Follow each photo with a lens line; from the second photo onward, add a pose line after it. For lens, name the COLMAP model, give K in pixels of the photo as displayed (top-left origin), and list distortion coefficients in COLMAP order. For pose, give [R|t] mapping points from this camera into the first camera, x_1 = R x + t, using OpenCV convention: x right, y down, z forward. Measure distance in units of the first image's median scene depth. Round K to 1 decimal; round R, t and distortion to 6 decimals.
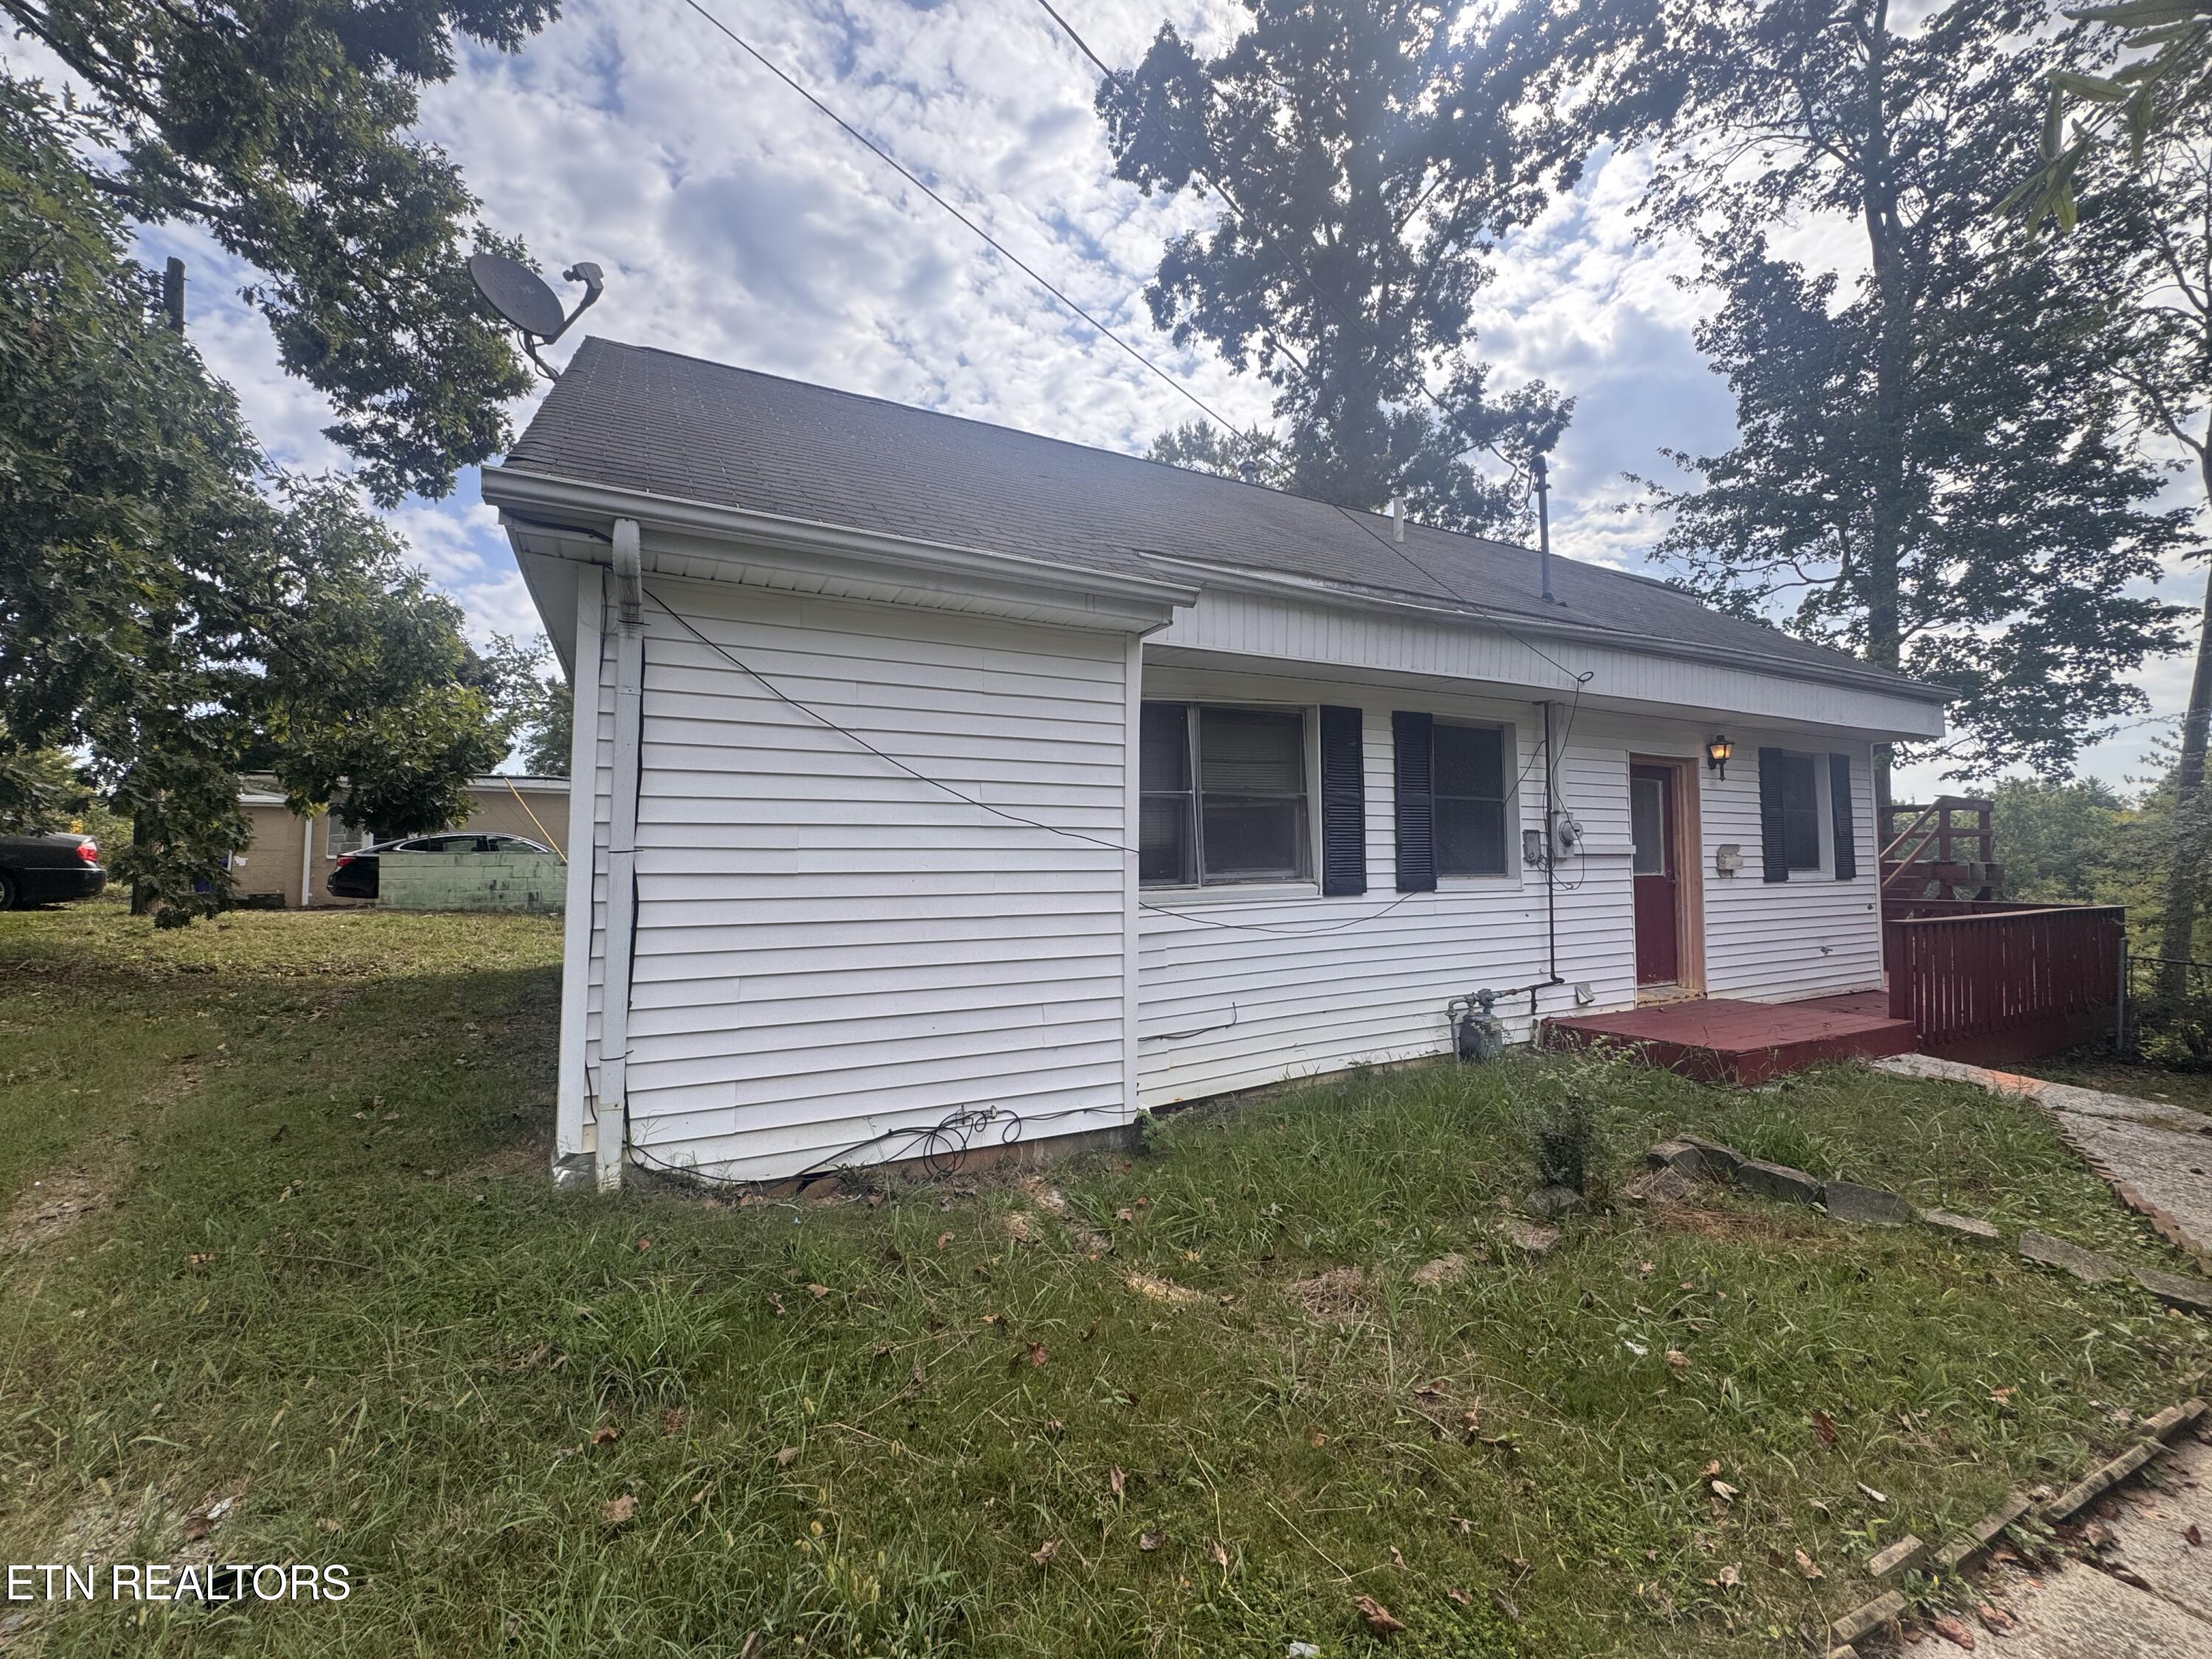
lens RADIAL K [[867.9, 0, 1106.0], [0, 867.9, 829.5], [0, 0, 1]] dist [-0.006426, 0.000053]
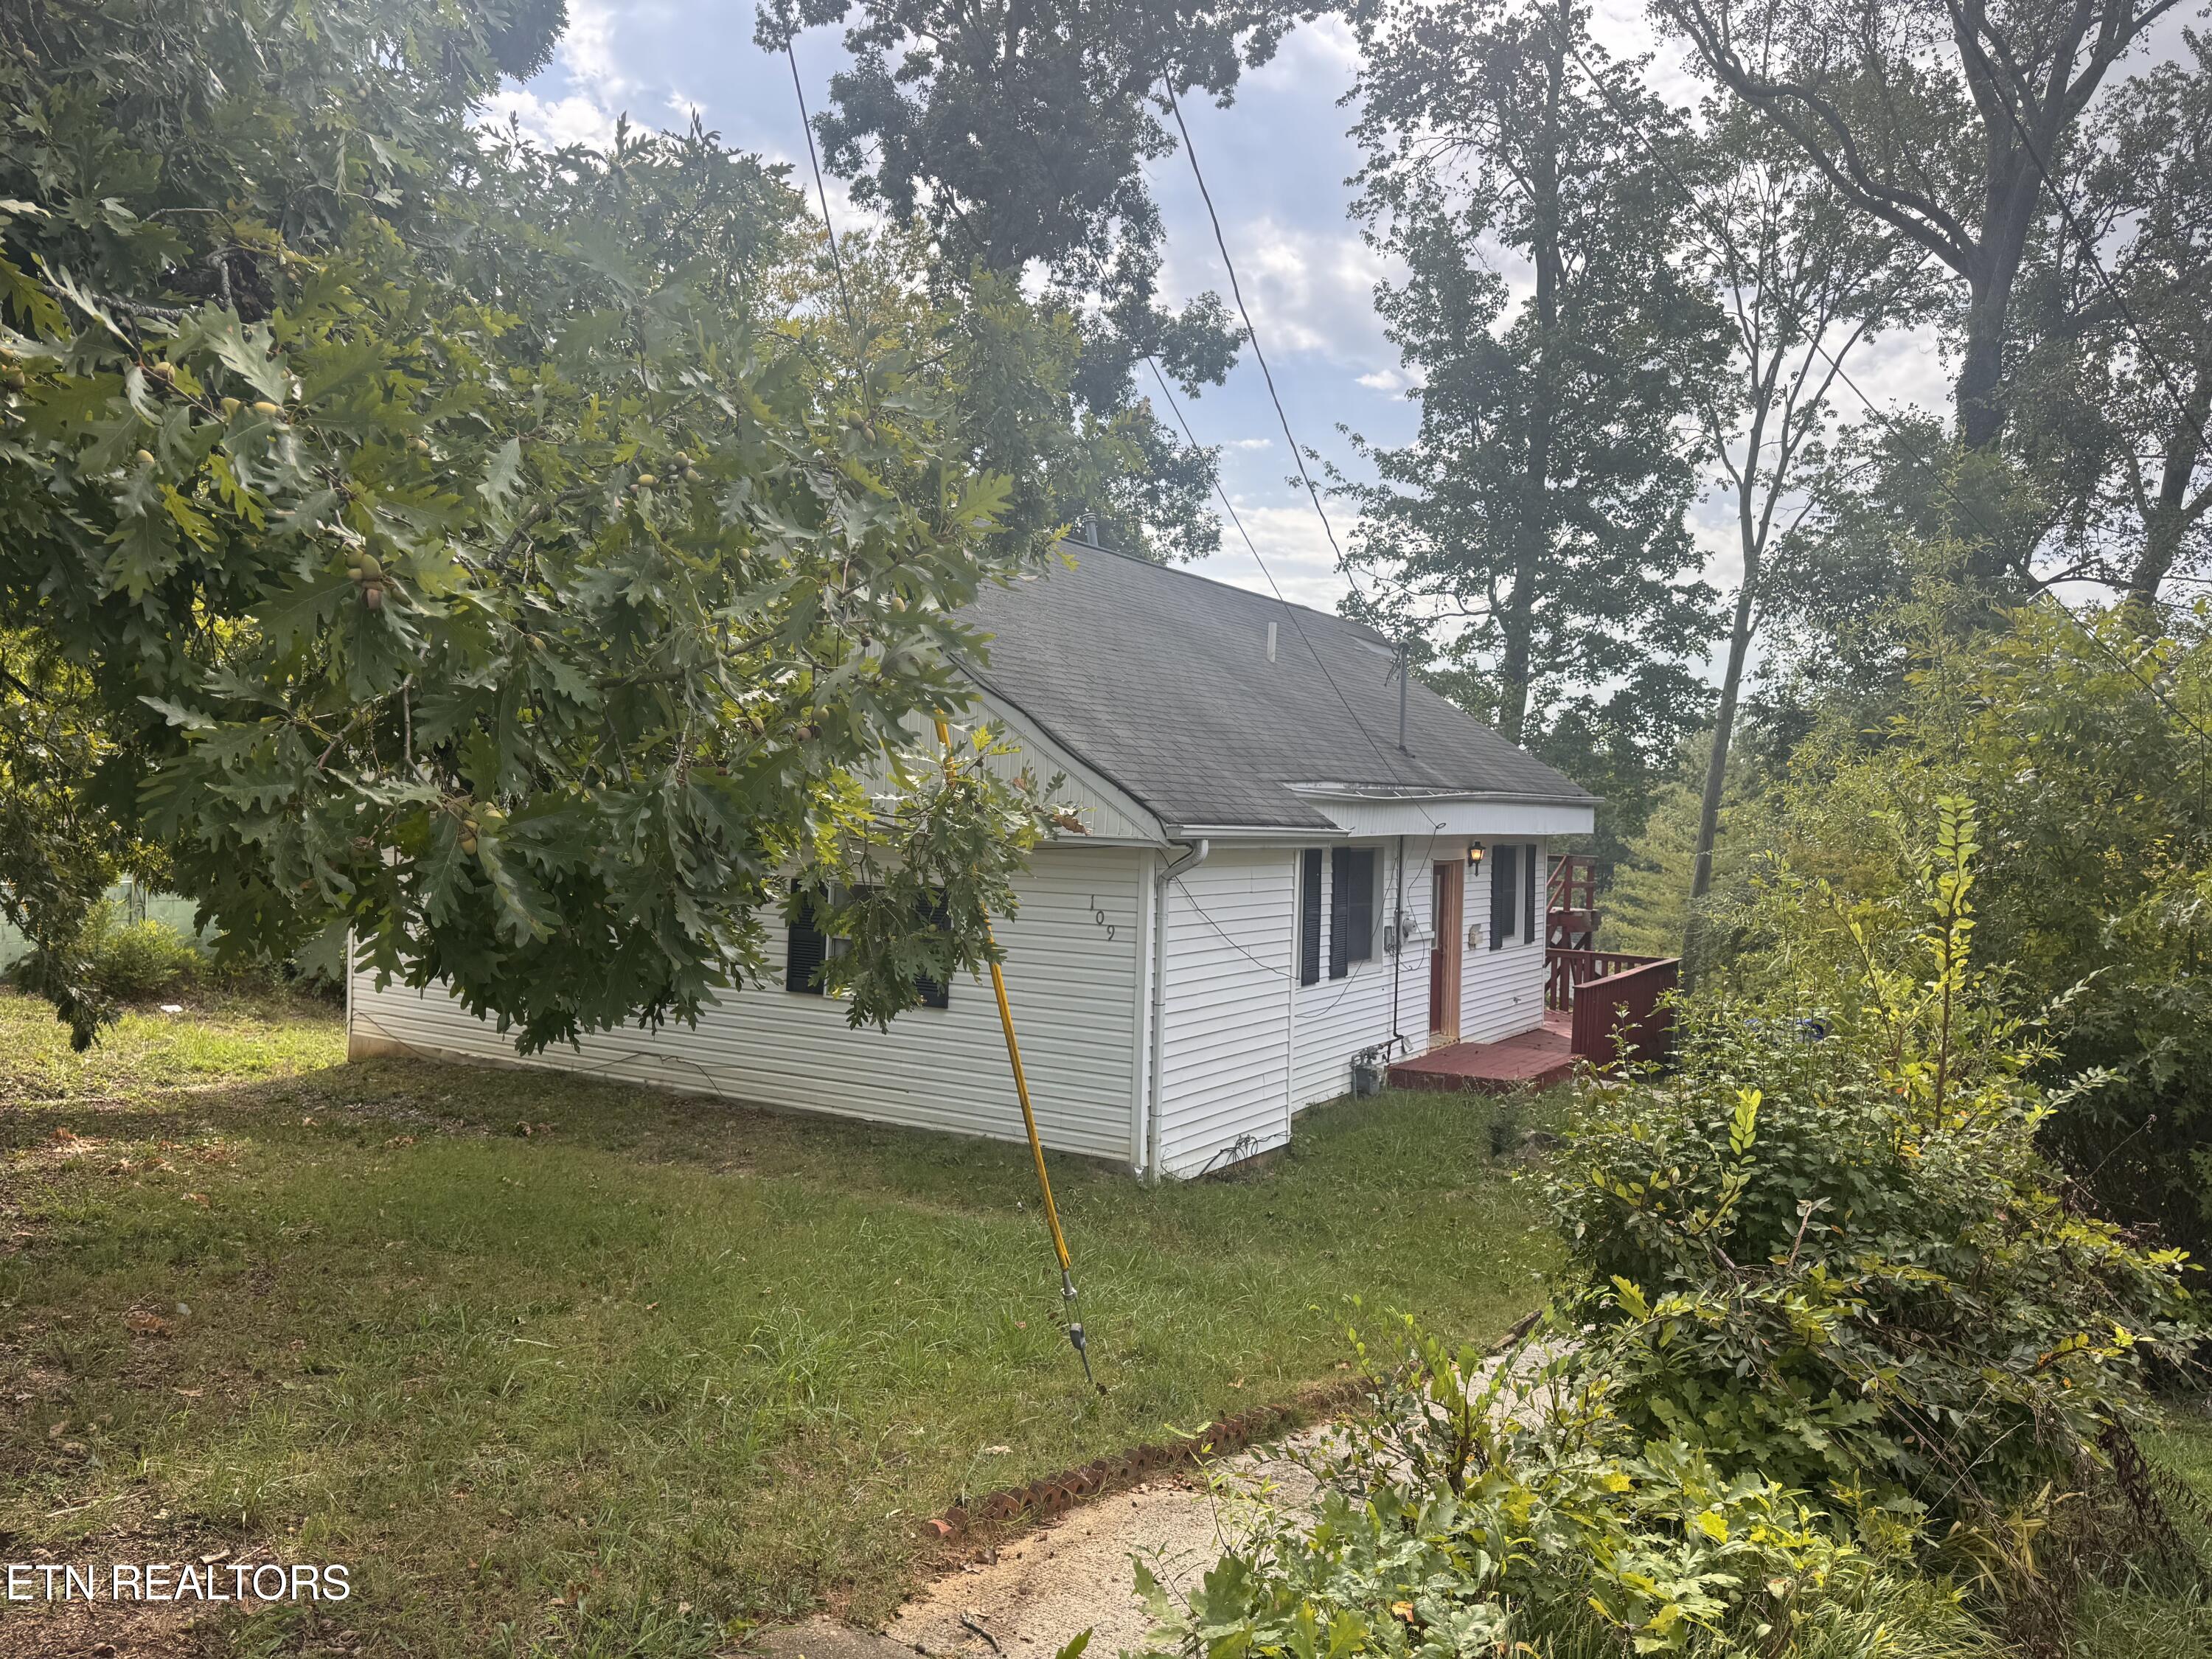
lens RADIAL K [[1533.2, 0, 1092.2], [0, 1533.2, 832.9], [0, 0, 1]] dist [0.068434, -0.087682]
pose [[0.862068, 0.022675, 0.506286, -0.969177], [-0.052444, 0.997627, 0.044616, -0.195978], [-0.504072, -0.065014, 0.861211, -0.705934]]
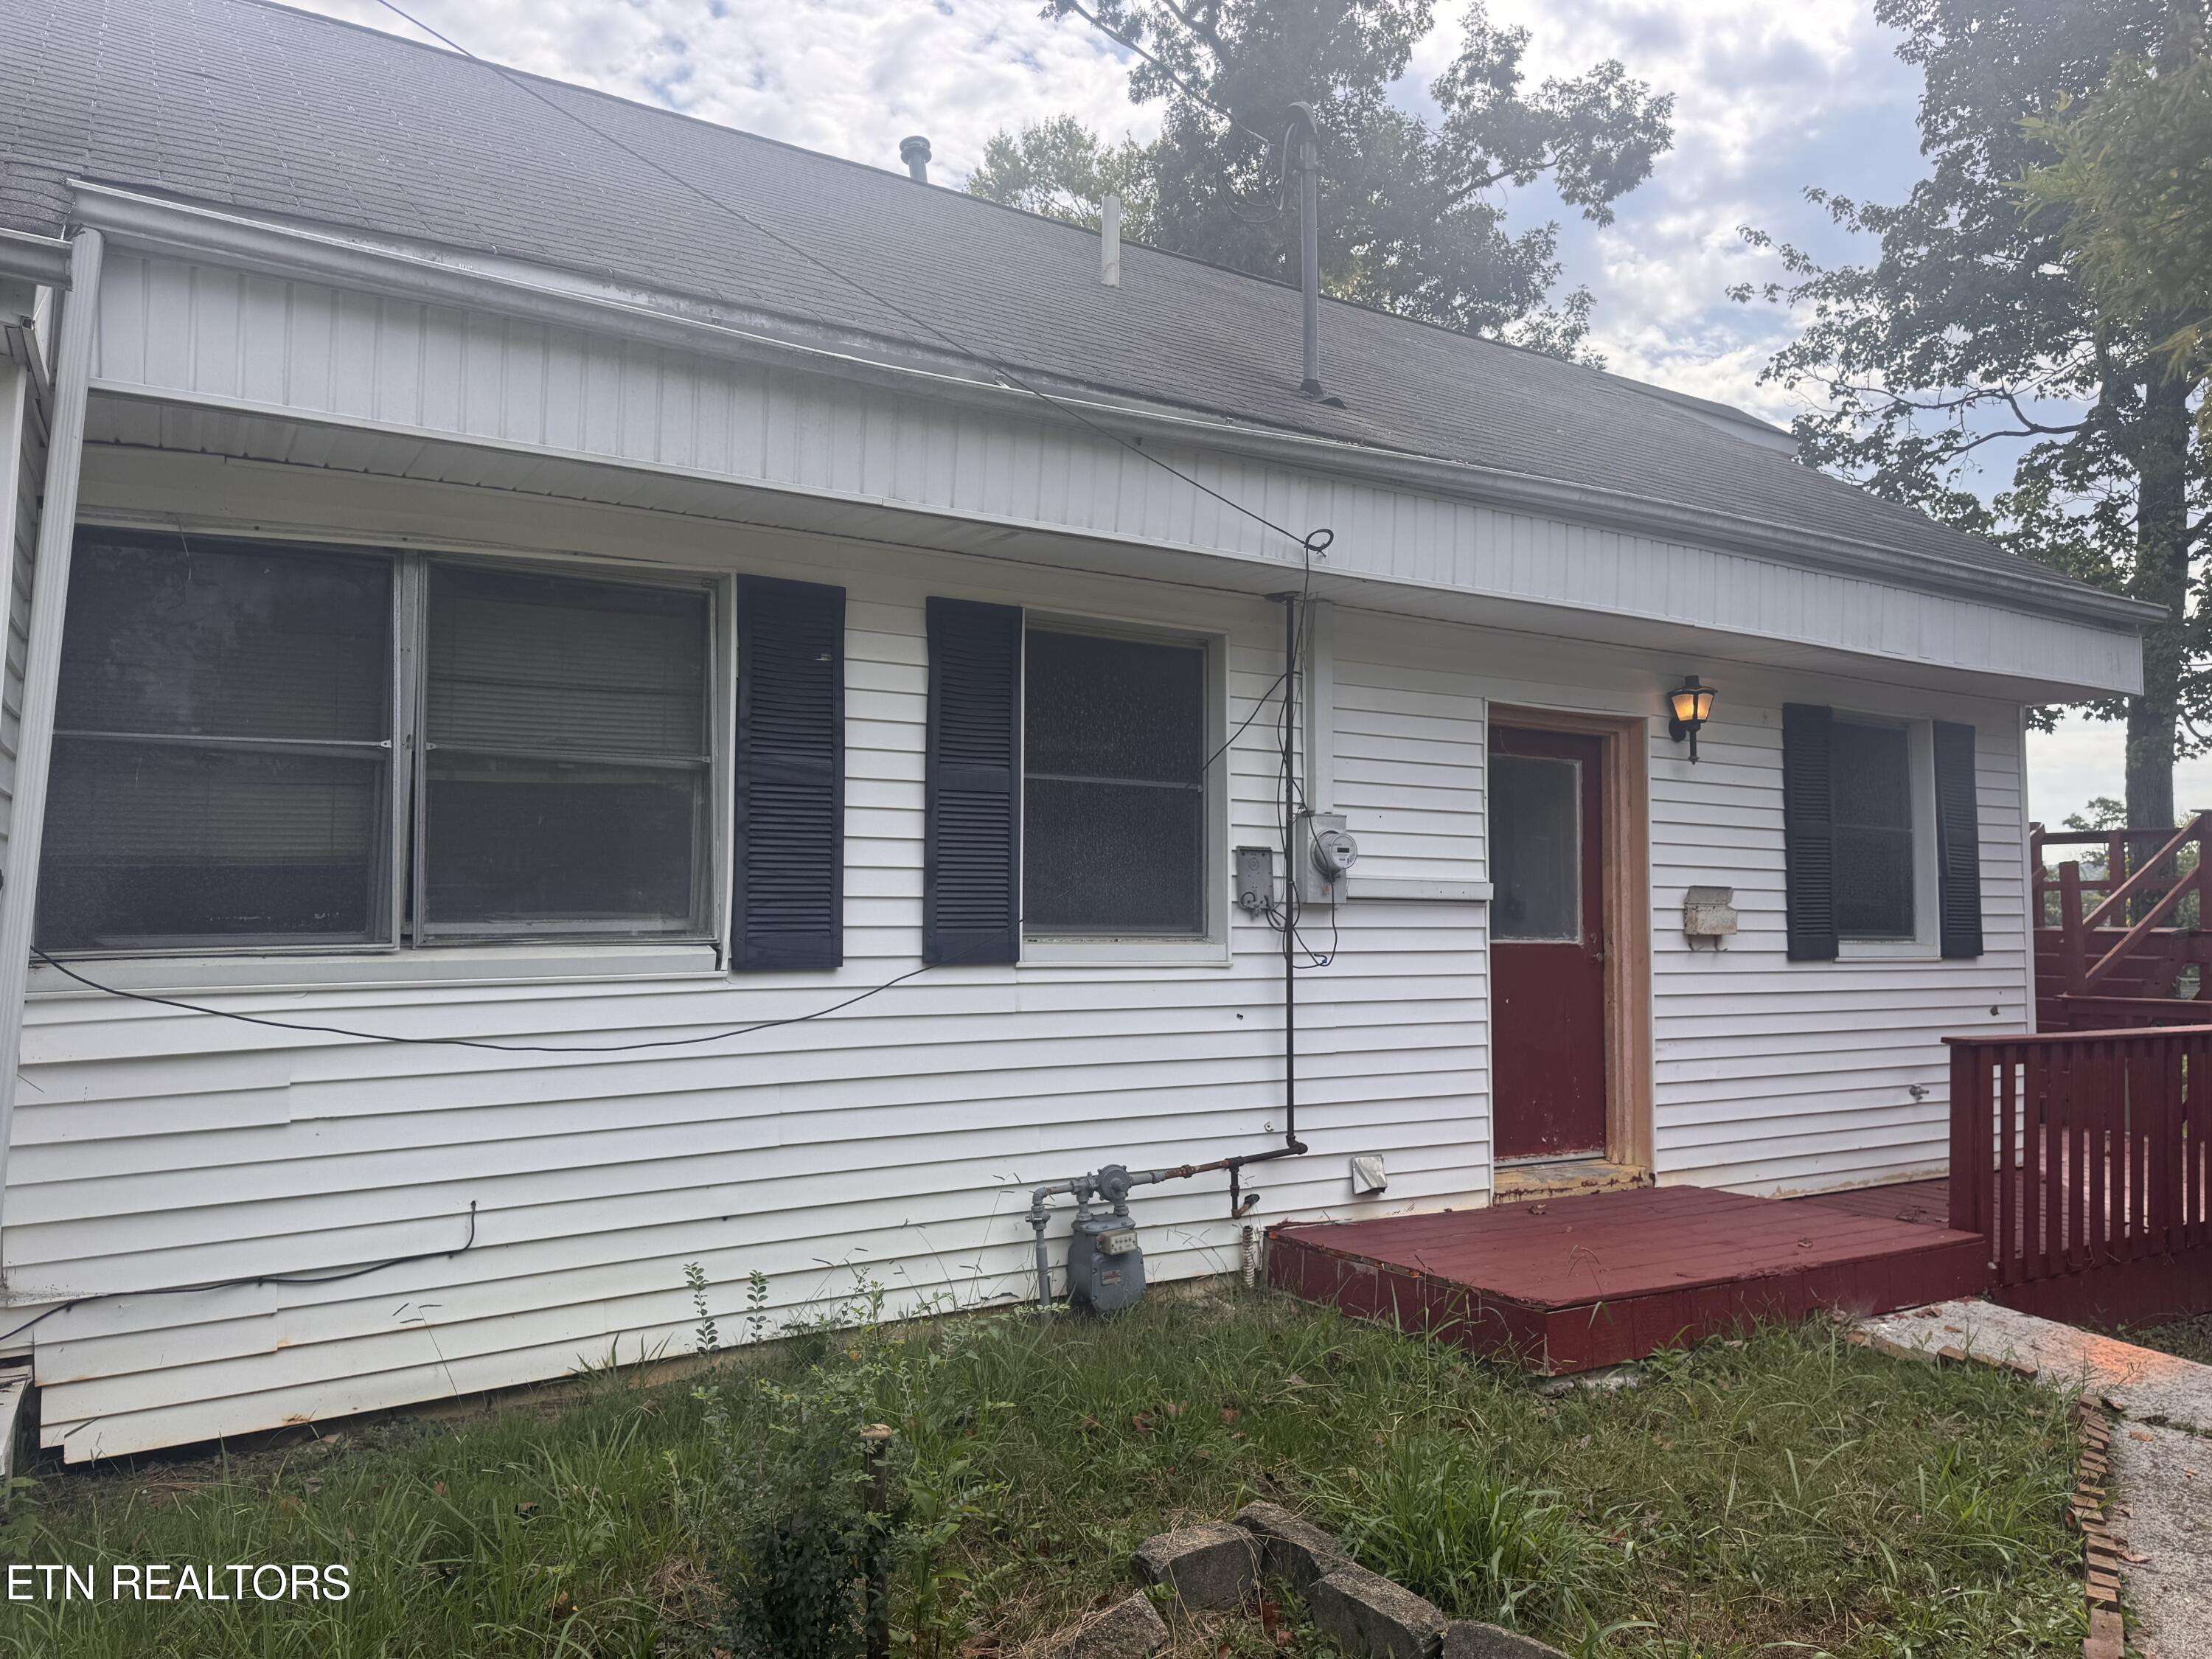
lens RADIAL K [[1533.2, 0, 1092.2], [0, 1533.2, 832.9], [0, 0, 1]] dist [0.068434, -0.087682]
pose [[0.996836, 0.019164, 0.077147, 0.283537], [-0.017777, 0.999668, -0.018625, 0.009119], [-0.077479, 0.017195, 0.996846, 0.102804]]
